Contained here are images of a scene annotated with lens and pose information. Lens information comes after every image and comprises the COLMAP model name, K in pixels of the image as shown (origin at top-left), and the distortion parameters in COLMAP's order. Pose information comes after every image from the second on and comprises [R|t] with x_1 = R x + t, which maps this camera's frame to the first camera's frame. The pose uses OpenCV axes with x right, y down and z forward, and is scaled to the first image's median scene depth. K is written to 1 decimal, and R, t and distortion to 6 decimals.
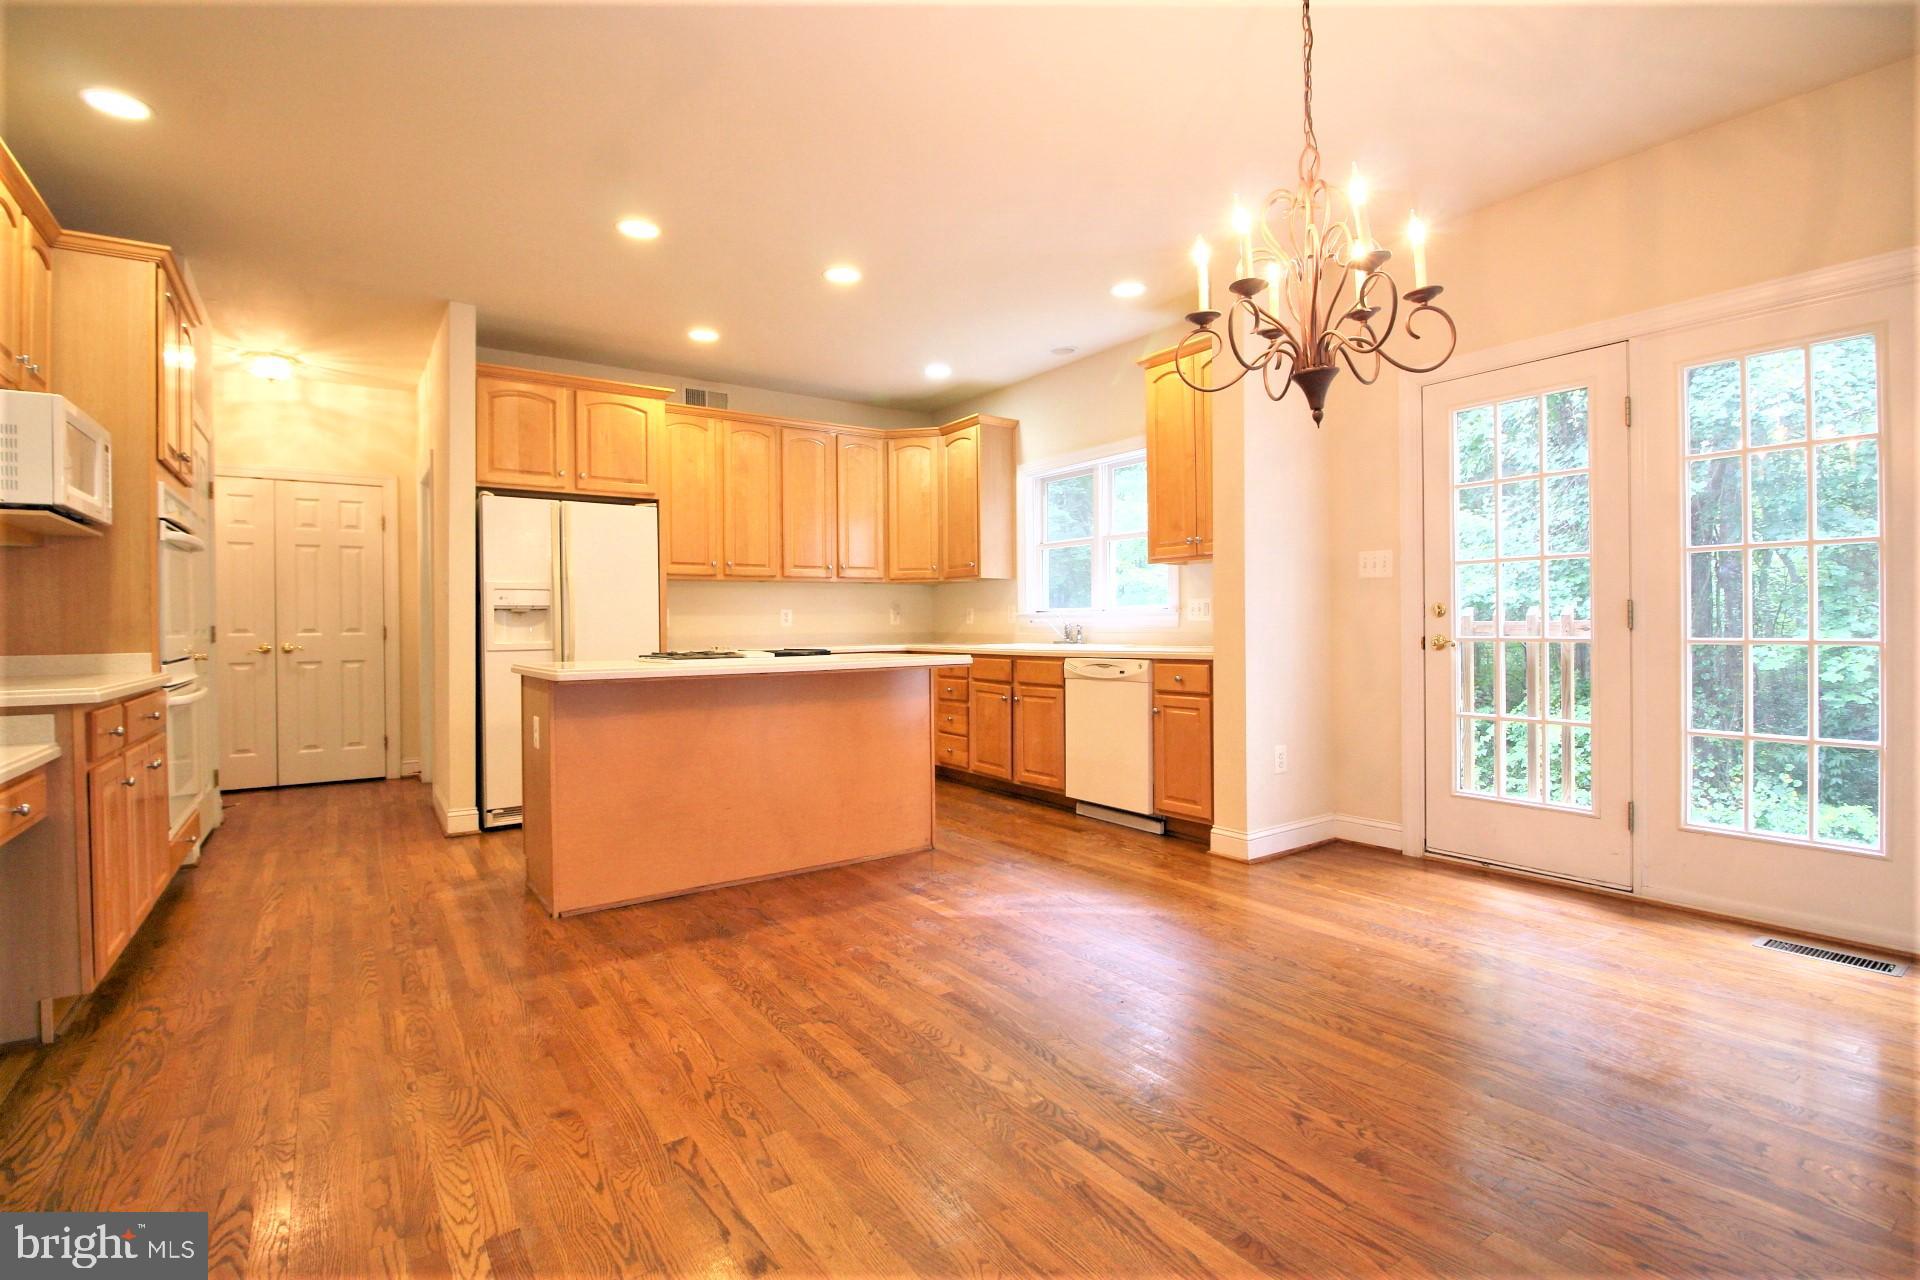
lens RADIAL K [[886.6, 0, 947.3], [0, 886.6, 625.7], [0, 0, 1]] dist [0.001528, -0.010677]
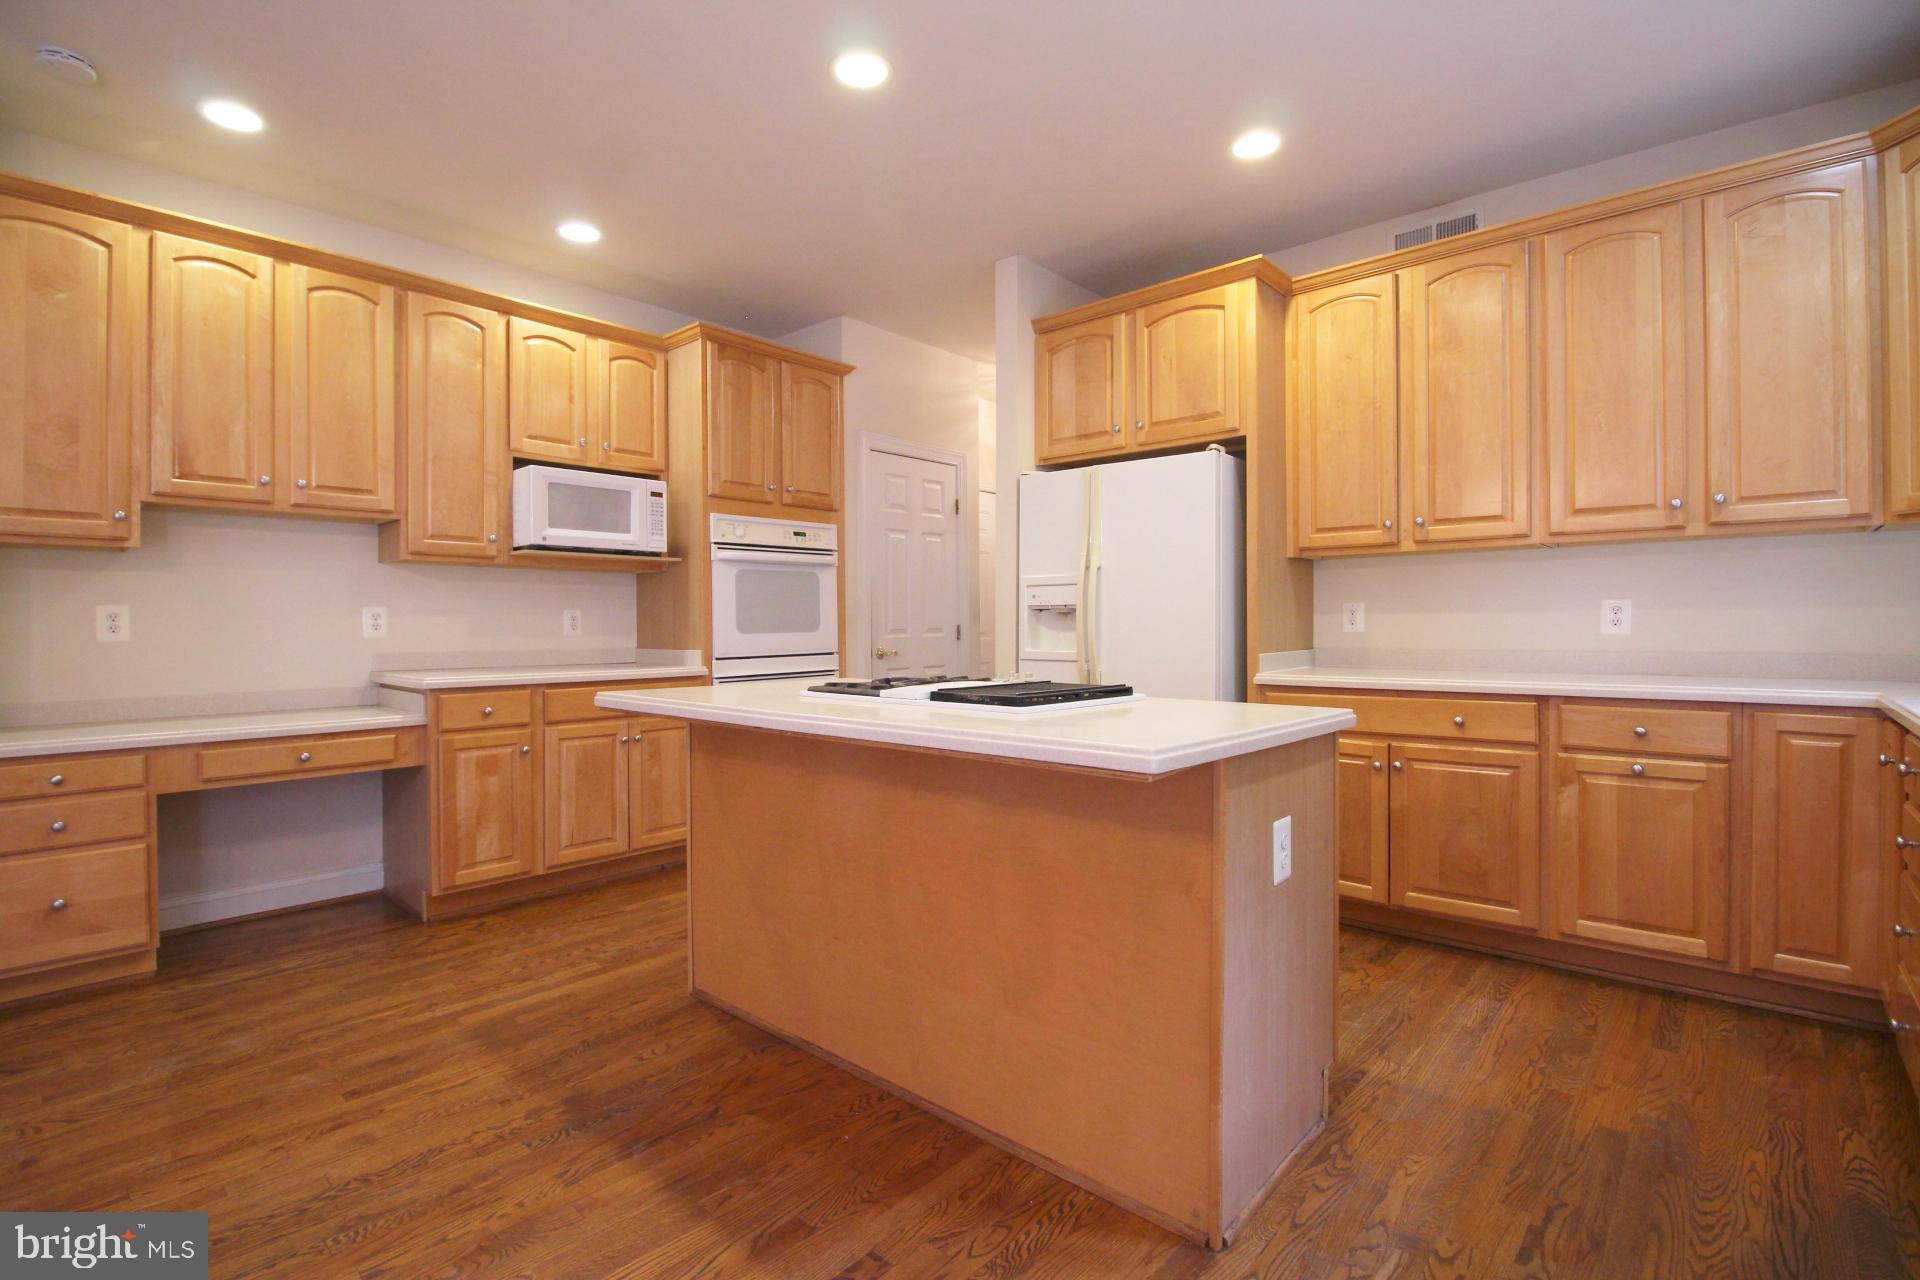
lens RADIAL K [[886.6, 0, 947.3], [0, 886.6, 625.7], [0, 0, 1]] dist [0.001528, -0.010677]
pose [[0.221994, 0.014128, -0.974946, 0.458739], [0.004059, 0.999873, 0.015414, -0.027362], [0.975039, -0.007379, 0.221909, 1.164712]]
